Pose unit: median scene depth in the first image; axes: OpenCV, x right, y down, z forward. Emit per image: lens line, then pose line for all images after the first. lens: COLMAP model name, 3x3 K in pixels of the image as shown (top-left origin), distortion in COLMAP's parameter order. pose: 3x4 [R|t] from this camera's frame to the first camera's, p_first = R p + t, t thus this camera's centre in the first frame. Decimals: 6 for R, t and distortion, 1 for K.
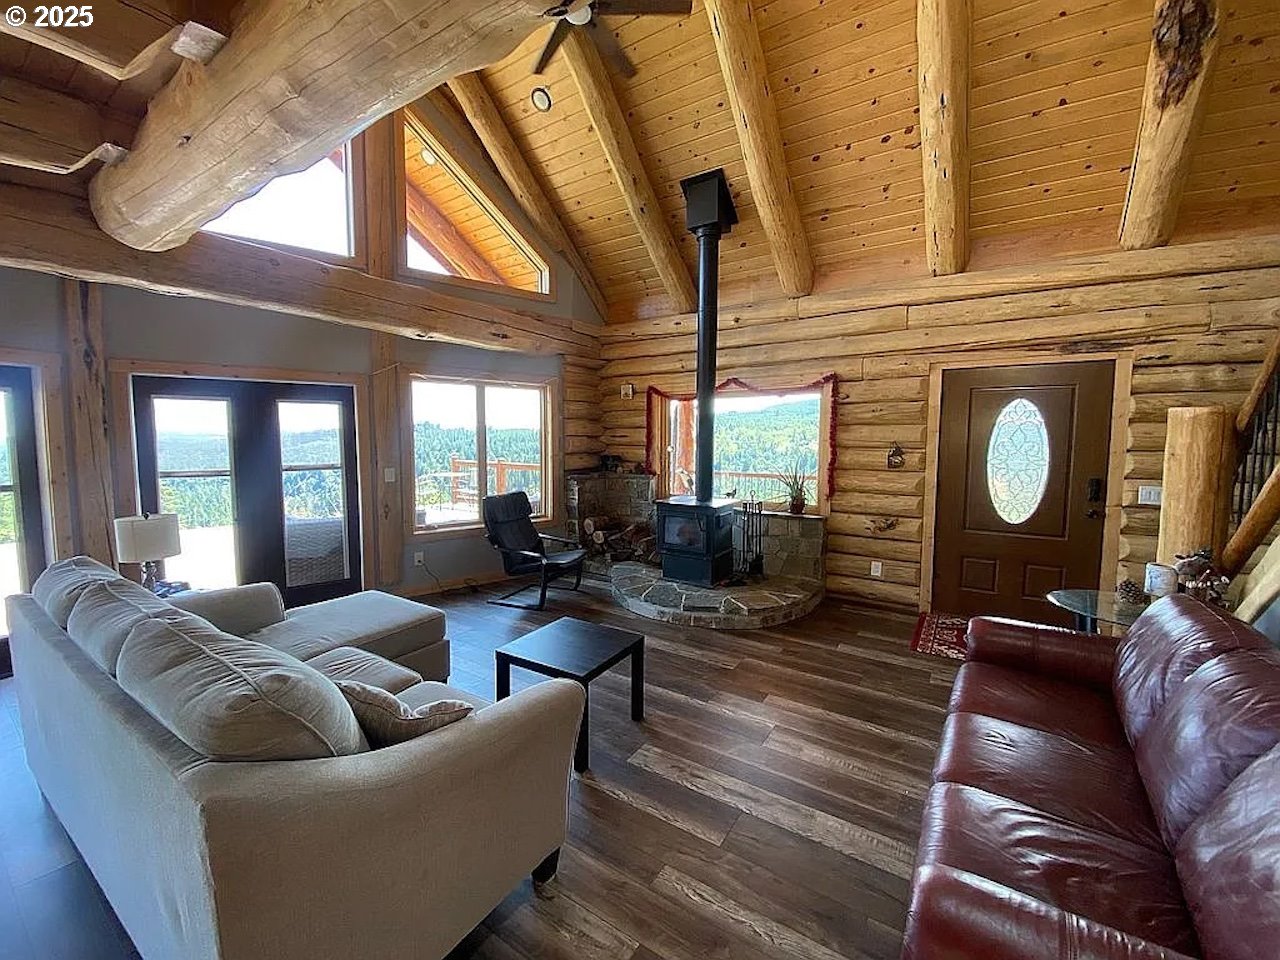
lens RADIAL K [[508.3, 0, 632.6], [0, 508.3, 479.5], [0, 0, 1]] dist [-0.010133, -0.002470]
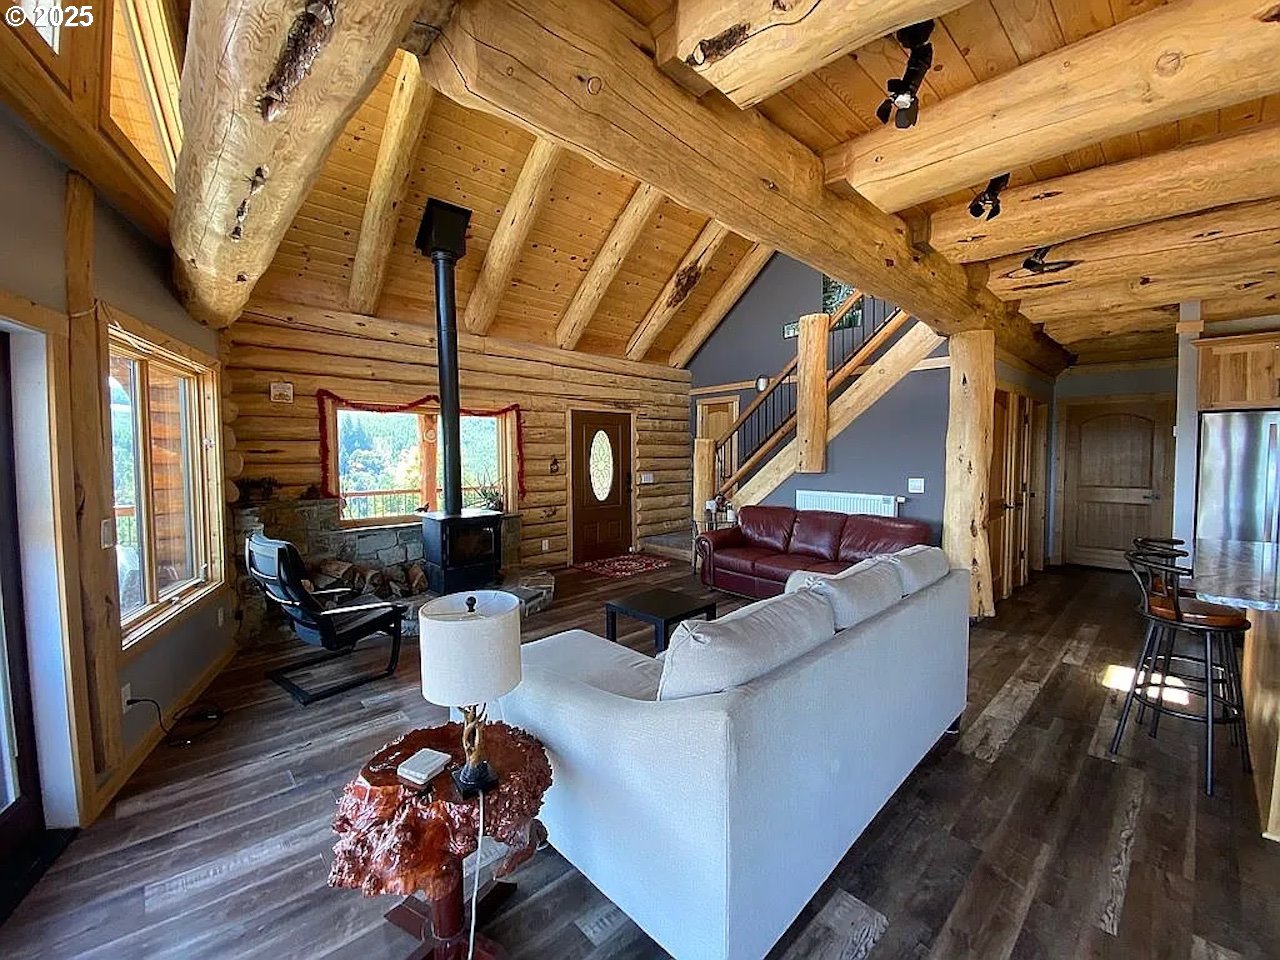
lens RADIAL K [[508.3, 0, 626.9], [0, 508.3, 475.1], [0, 0, 1]] dist [-0.010133, -0.002470]
pose [[0.228640, -0.042167, 0.972597, -0.875965], [0.083386, 0.996238, 0.023589, -0.033276], [-0.969933, 0.075708, 0.231296, 0.462843]]
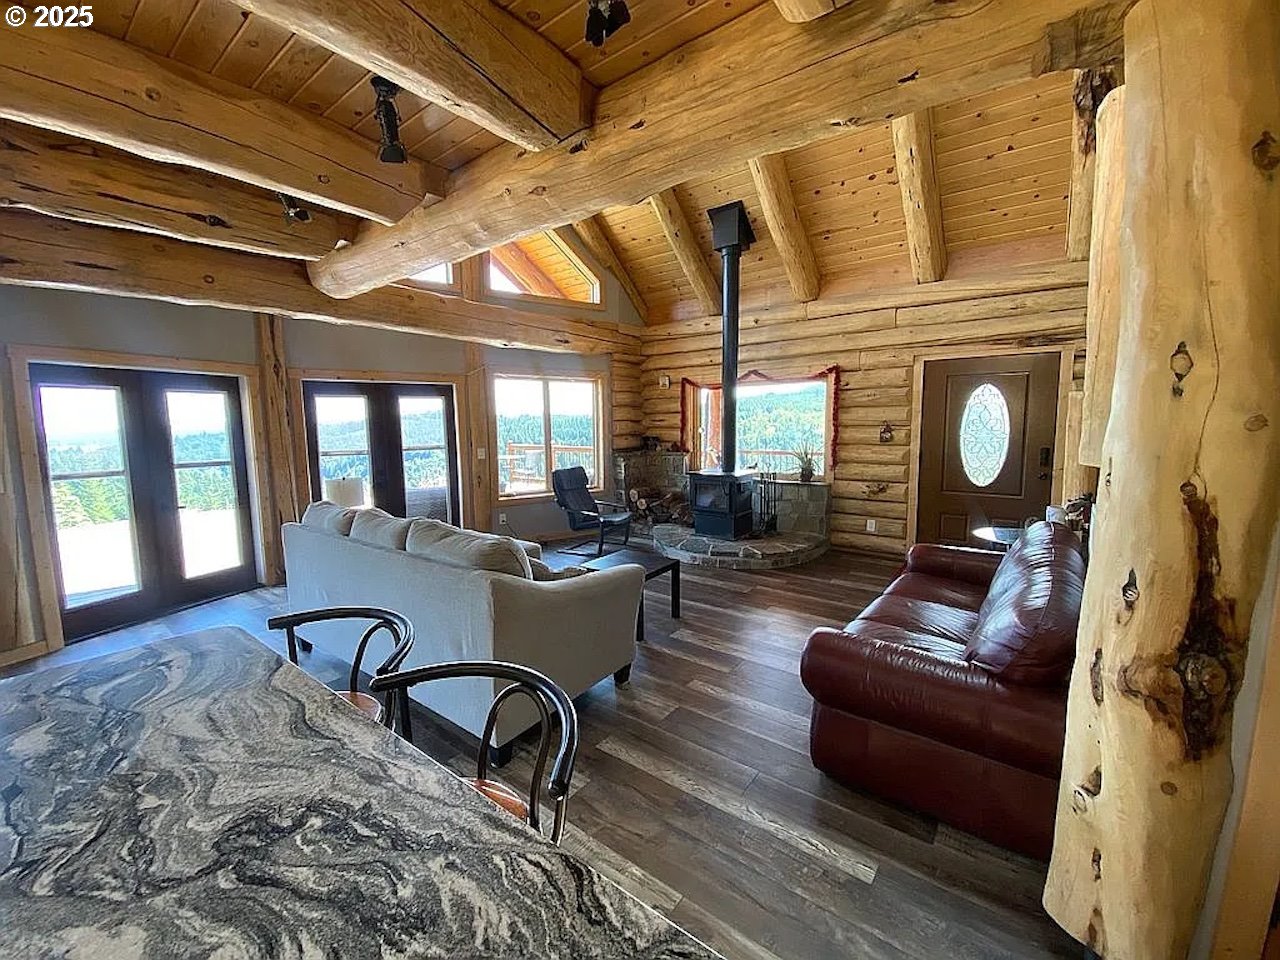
lens RADIAL K [[508.3, 0, 629.7], [0, 508.3, 481.1], [0, 0, 1]] dist [-0.010133, -0.002470]
pose [[0.997133, -0.007634, -0.075284, -0.006033], [0.010057, 0.999442, 0.031865, 0.025884], [0.074998, -0.032531, 0.996653, -0.271187]]
